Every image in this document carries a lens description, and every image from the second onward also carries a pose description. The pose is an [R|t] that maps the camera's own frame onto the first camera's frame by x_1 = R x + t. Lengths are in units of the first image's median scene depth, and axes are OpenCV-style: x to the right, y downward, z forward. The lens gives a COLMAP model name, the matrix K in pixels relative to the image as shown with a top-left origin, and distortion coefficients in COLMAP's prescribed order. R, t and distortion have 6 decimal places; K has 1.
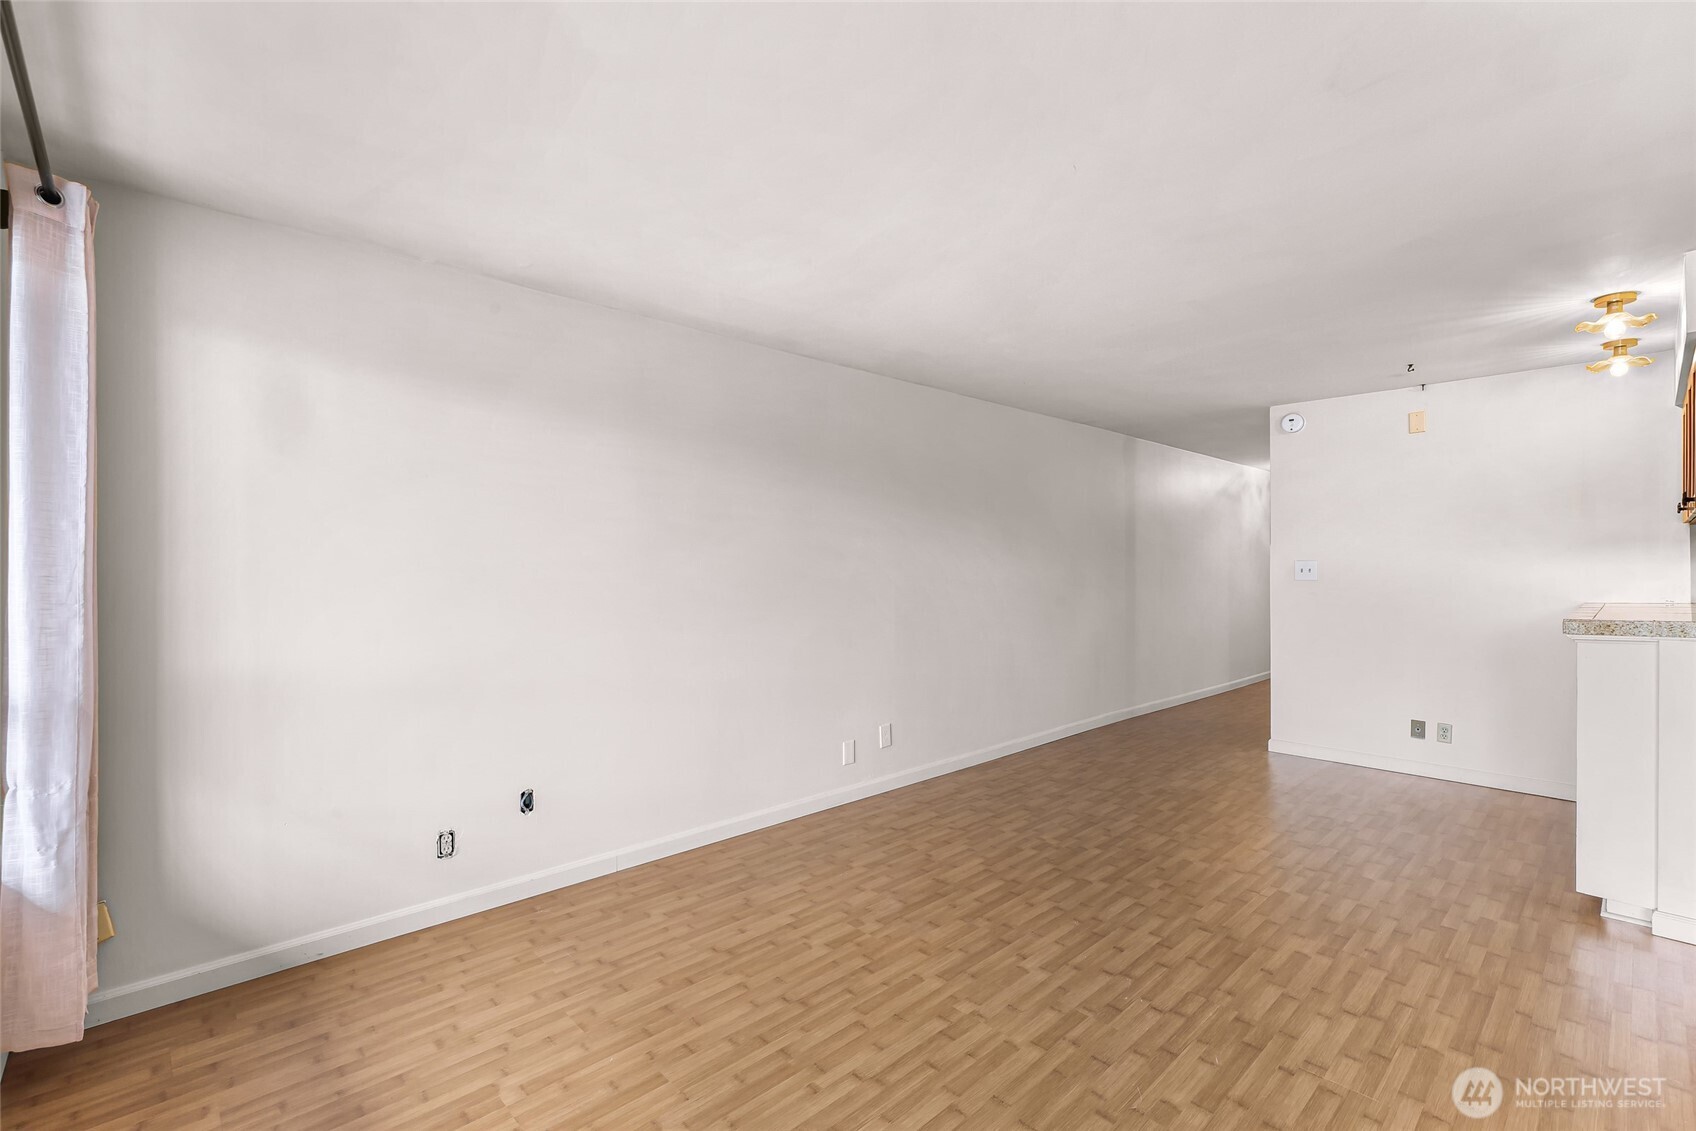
lens RADIAL K [[738.8, 0, 844.6], [0, 738.8, 577.8], [0, 0, 1]] dist [0.016733, -0.004622]
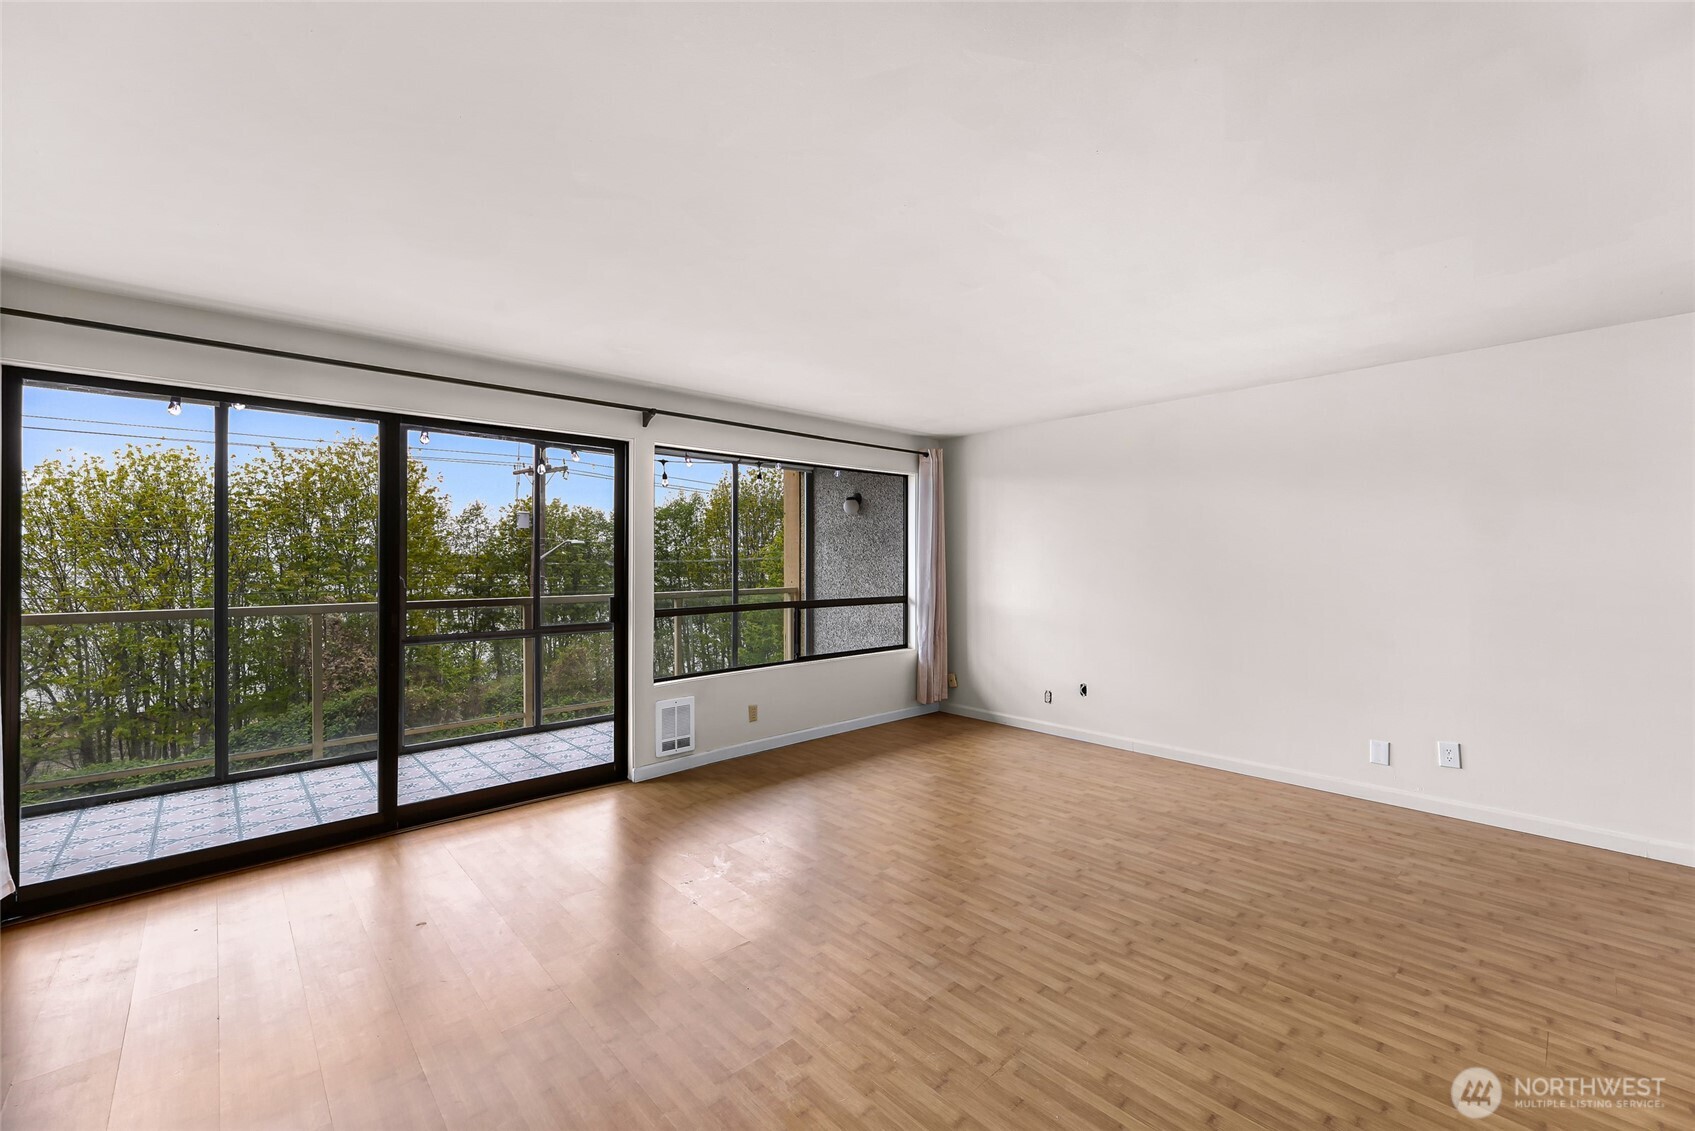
lens RADIAL K [[682.1, 0, 845.7], [0, 682.1, 568.7], [0, 0, 1]] dist [0.000828, 0.000475]
pose [[-0.006545, 0.010290, -0.999926, 1.487935], [-0.010531, 0.999891, 0.010359, -0.017378], [0.999923, 0.010598, -0.006436, 0.462319]]
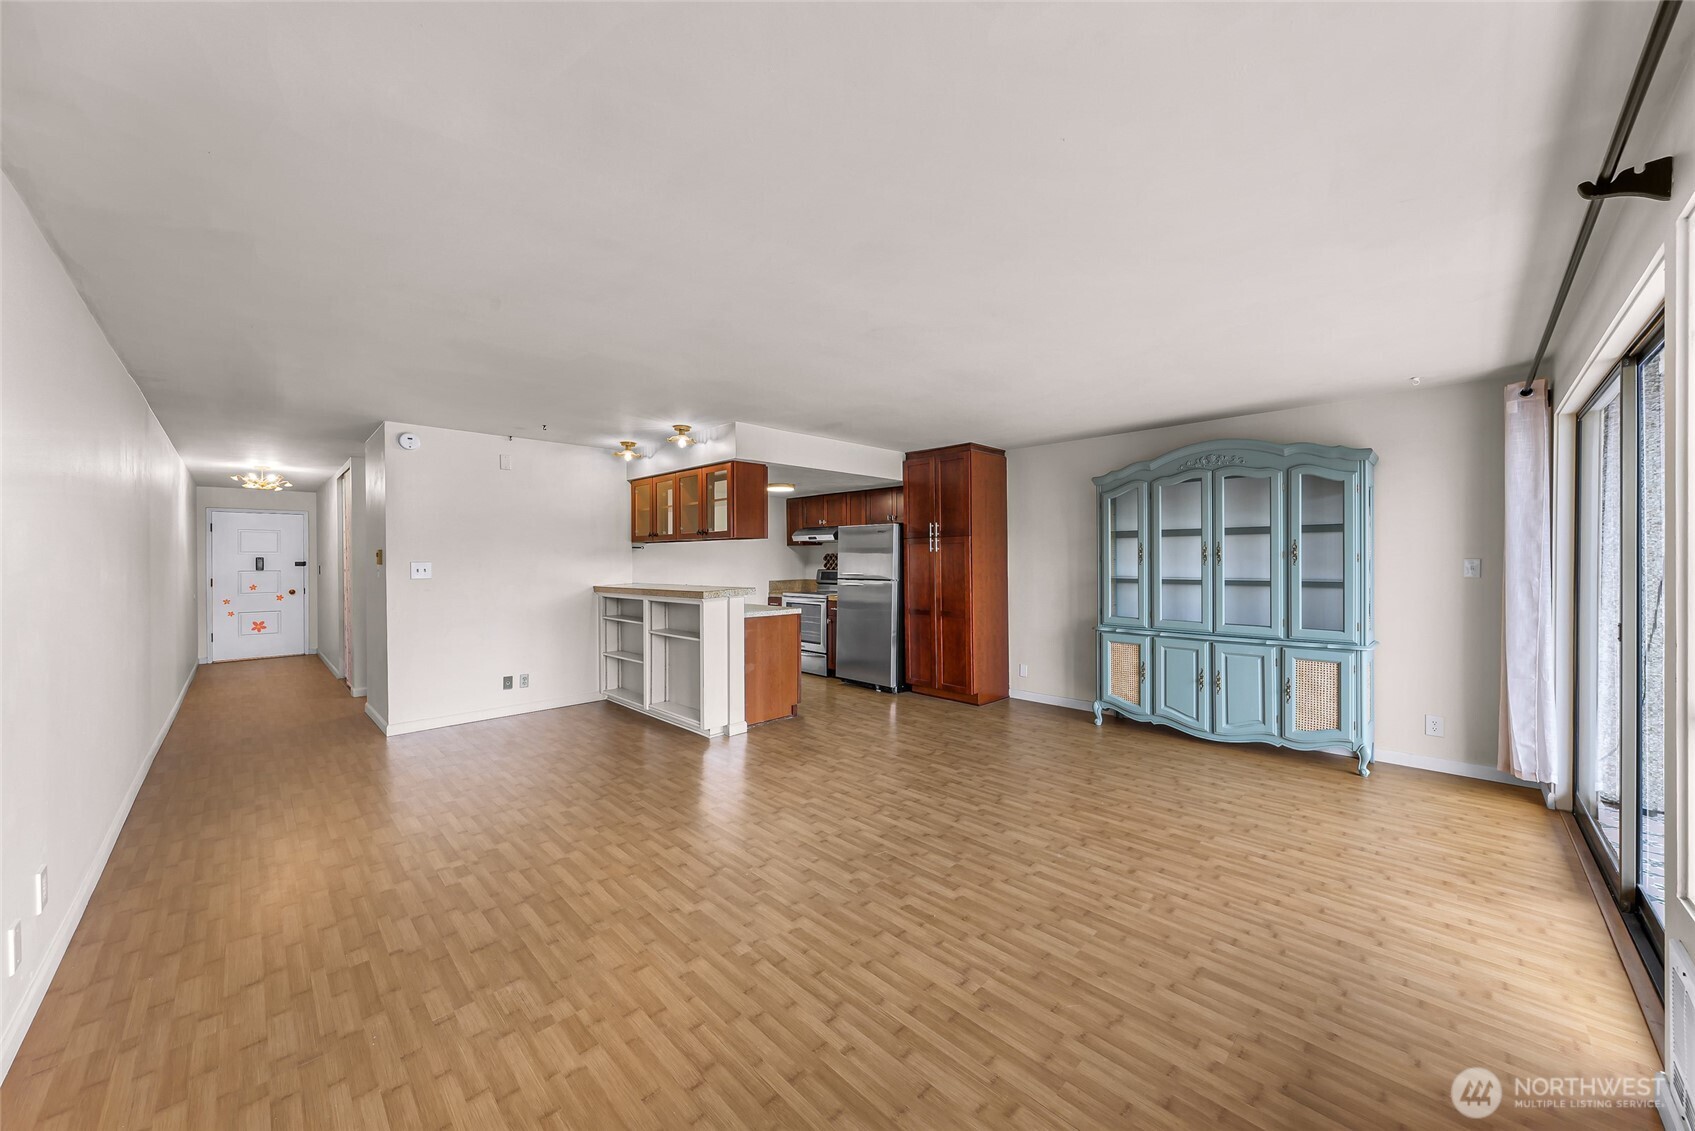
lens RADIAL K [[602.2, 0, 838.2], [0, 602.2, 559.8], [0, 0, 1]] dist [0.005985, -0.001094]
pose [[-0.018955, 0.008420, 0.999785, -0.660737], [0.017527, 0.999814, -0.008088, -0.009310], [-0.999667, 0.017370, -0.019100, 0.732073]]
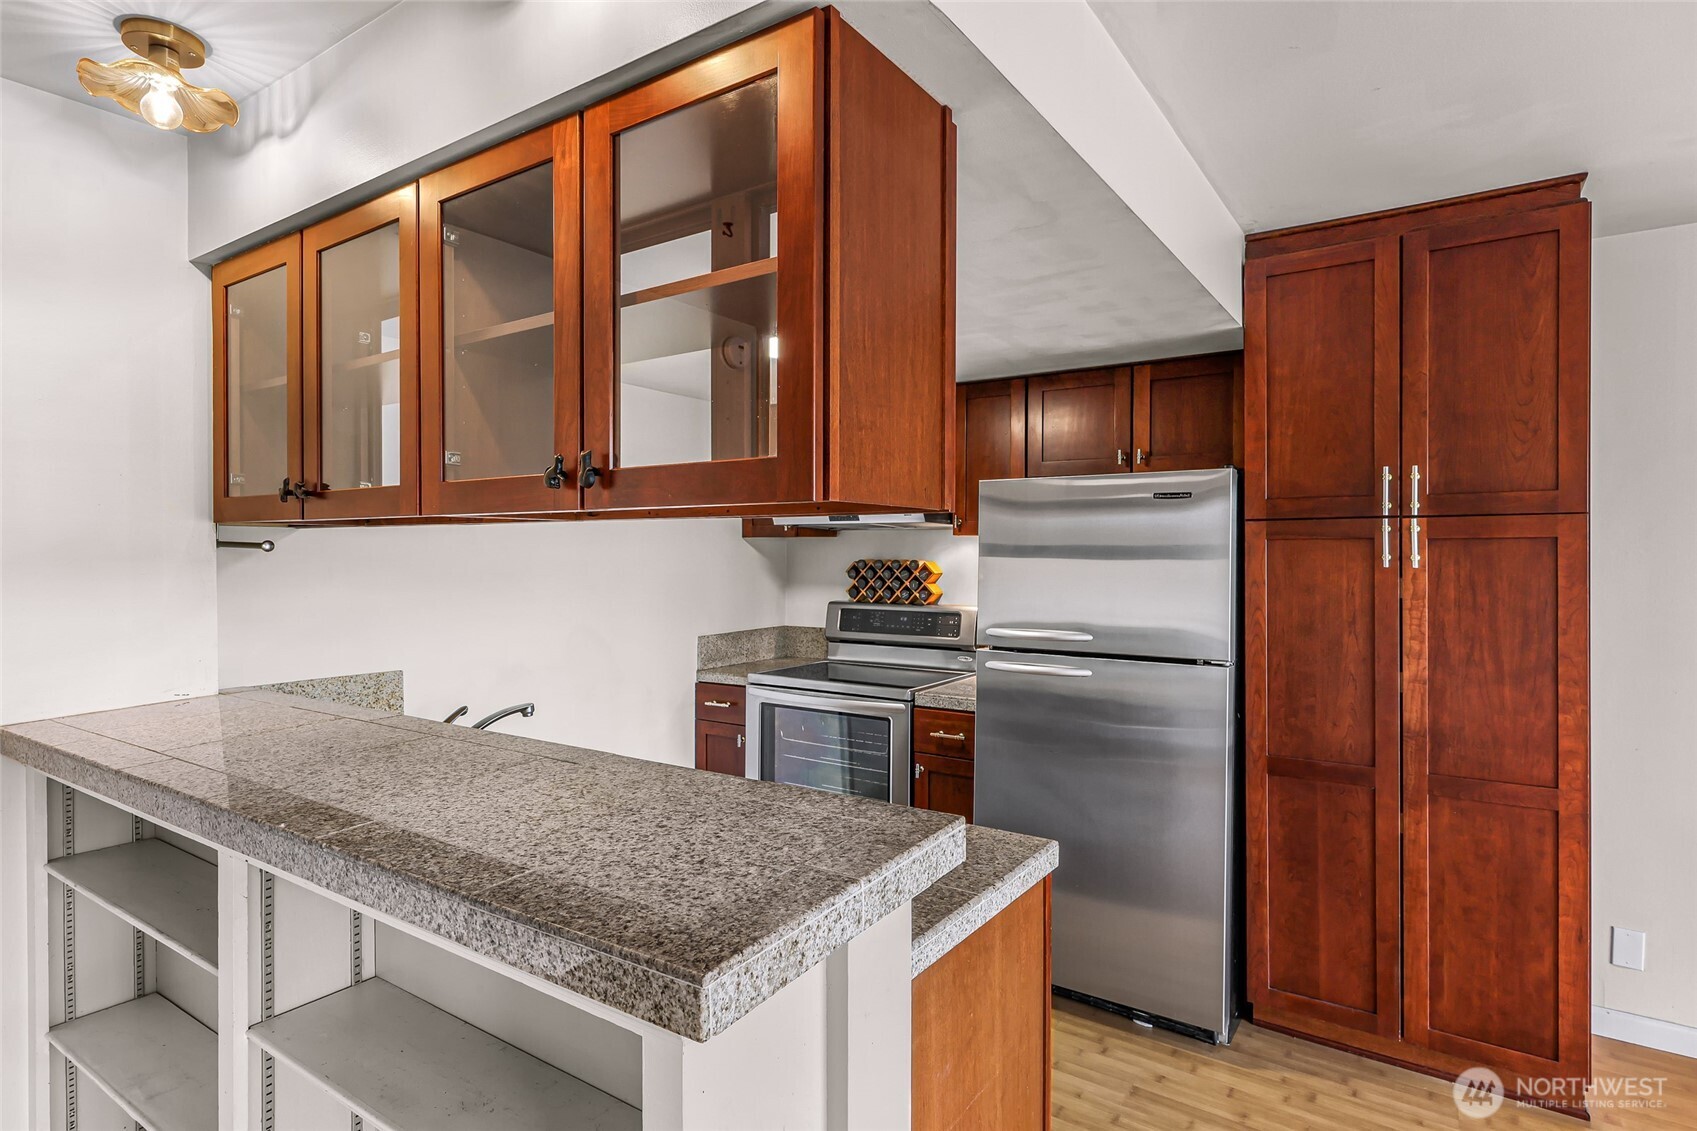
lens RADIAL K [[868.1, 0, 831.8], [0, 868.1, 552.2], [0, 0, 1]] dist [-0.007038, -0.001704]
pose [[-0.219581, 0.001451, 0.975593, 0.776636], [0.015834, 0.999872, 0.002076, -0.077040], [-0.975466, 0.015904, -0.219576, 1.111294]]
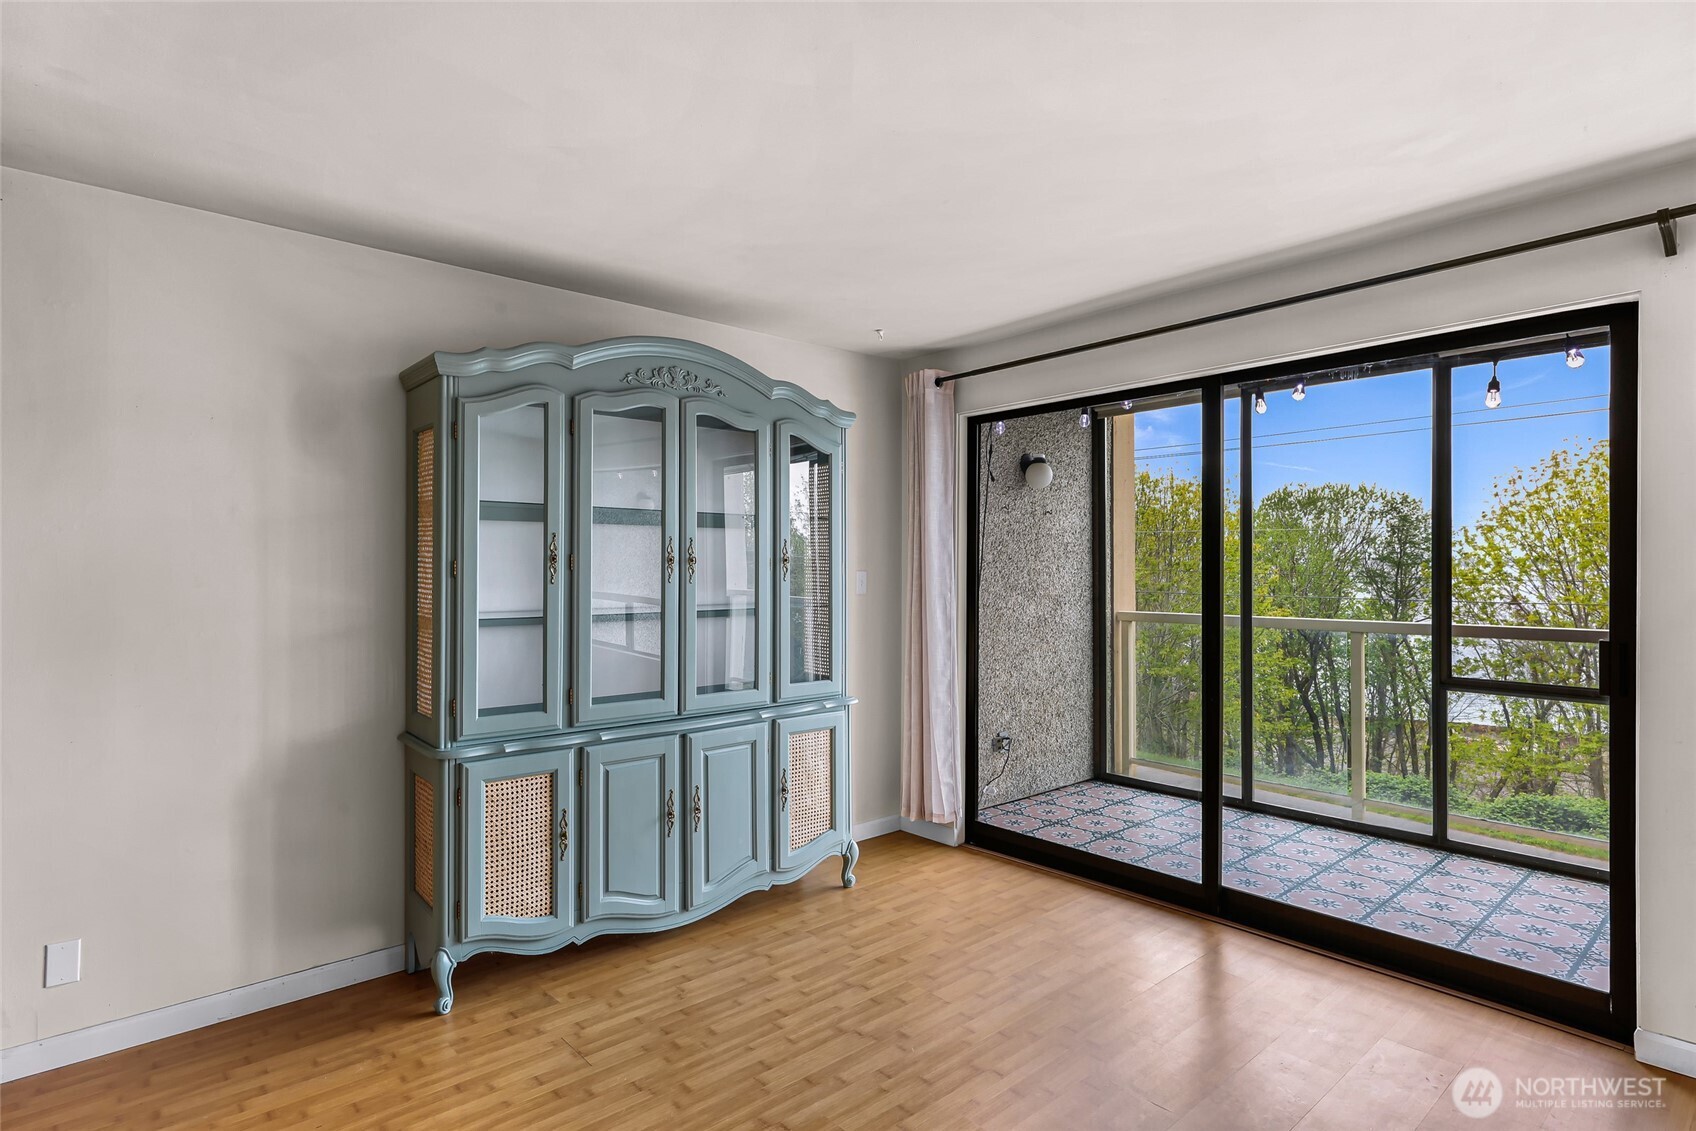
lens RADIAL K [[867.6, 0, 839.2], [0, 867.6, 566.1], [0, 0, 1]] dist [-0.007038, -0.001704]
pose [[-0.999205, 0.004905, 0.039570, 0.695282], [0.005370, 0.999918, 0.011658, -0.027790], [-0.039510, 0.011861, -0.999149, 0.886163]]
